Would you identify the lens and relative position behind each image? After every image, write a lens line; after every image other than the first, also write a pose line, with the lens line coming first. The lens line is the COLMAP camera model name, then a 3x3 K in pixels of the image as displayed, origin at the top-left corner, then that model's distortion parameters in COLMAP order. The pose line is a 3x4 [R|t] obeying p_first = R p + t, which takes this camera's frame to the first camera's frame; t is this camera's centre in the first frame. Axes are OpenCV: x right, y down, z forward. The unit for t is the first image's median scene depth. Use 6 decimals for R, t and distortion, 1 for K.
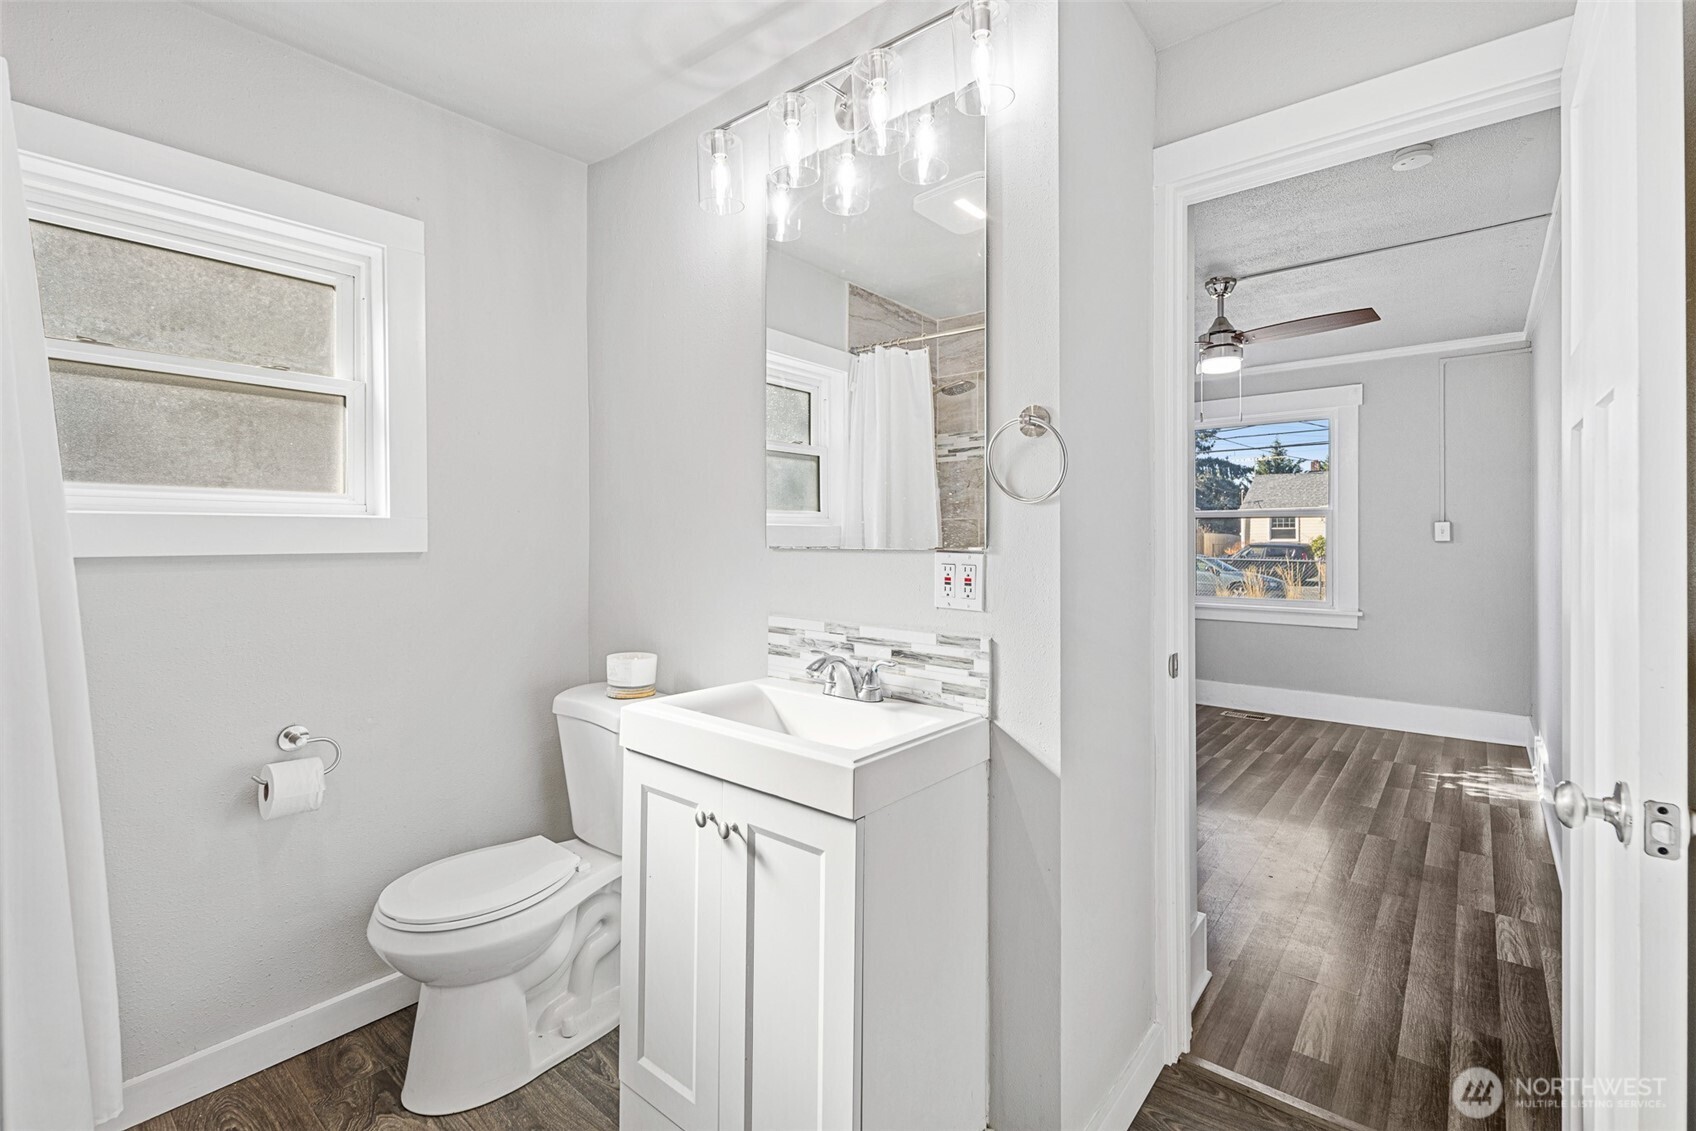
lens RADIAL K [[745.4, 0, 841.0], [0, 745.4, 538.8], [0, 0, 1]] dist [0.005113, -0.001288]
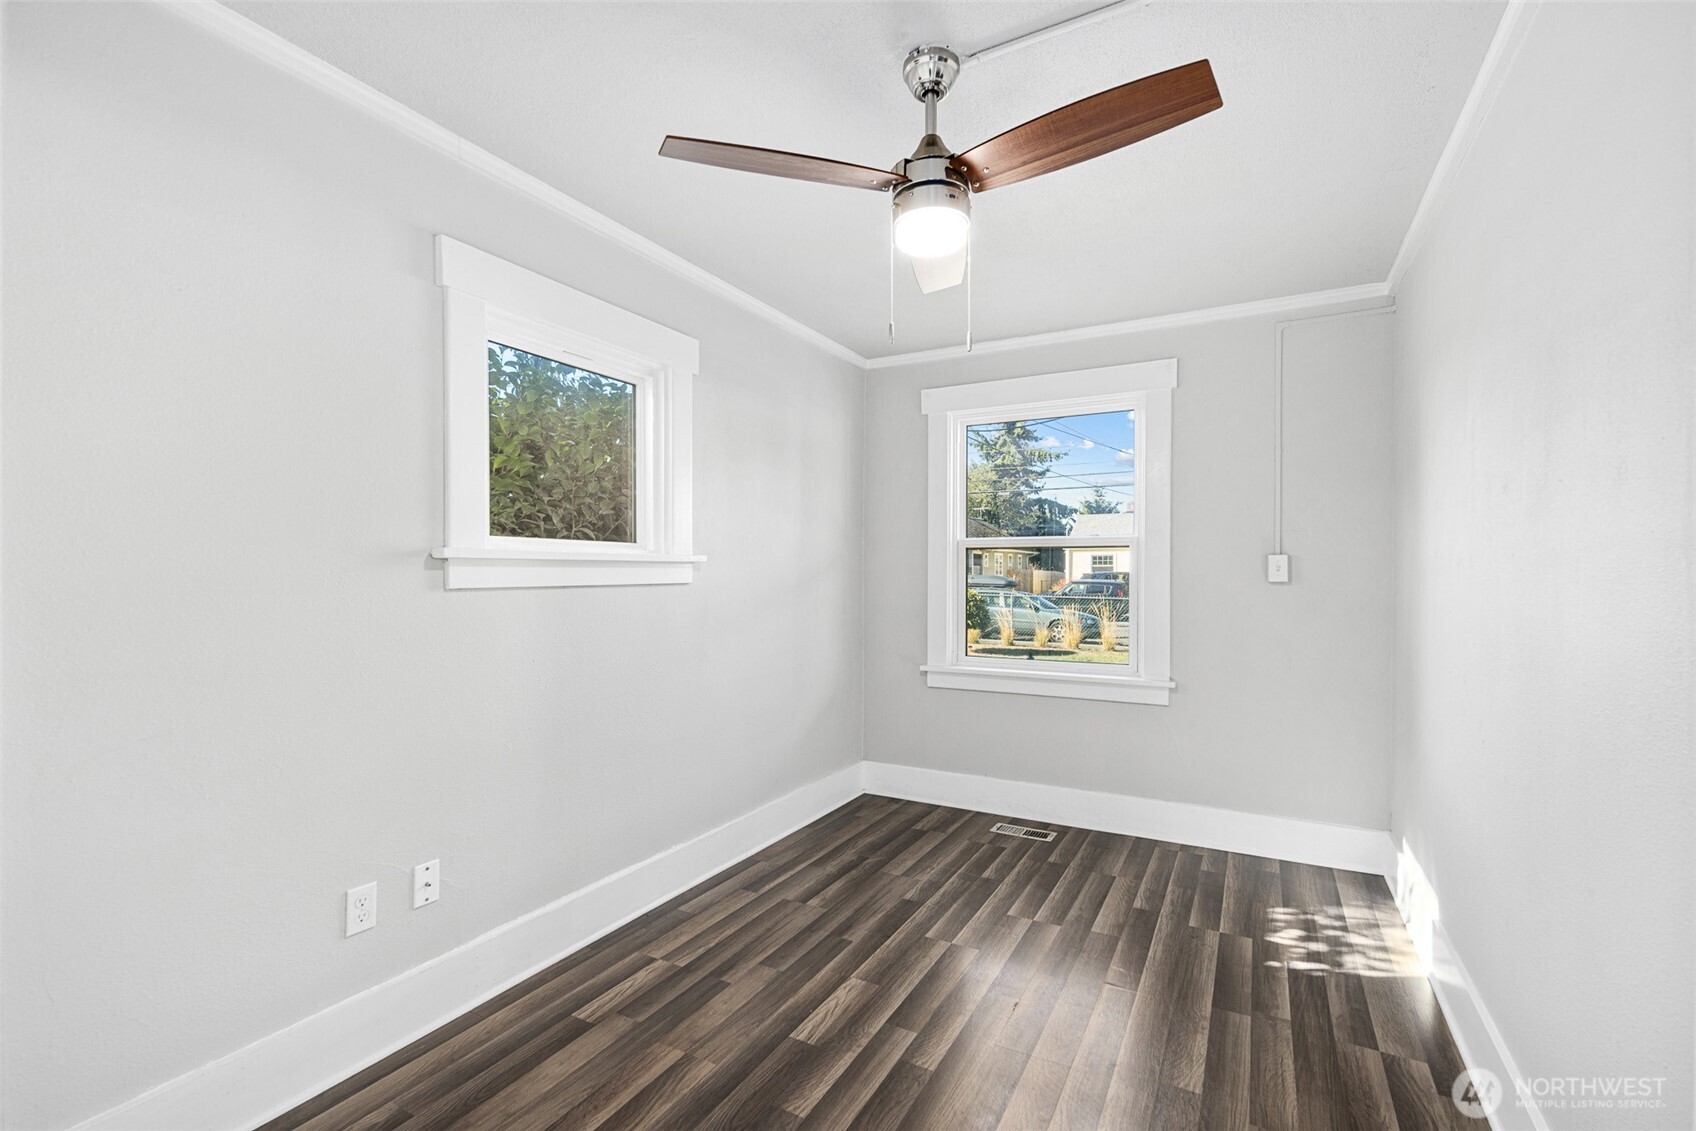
lens RADIAL K [[745.4, 0, 838.3], [0, 745.4, 572.5], [0, 0, 1]] dist [0.005113, -0.001288]
pose [[0.981763, 0.007134, 0.189976, 0.233727], [-0.006871, 0.999974, -0.002045, -0.001306], [-0.189985, 0.000702, 0.981787, 0.343084]]
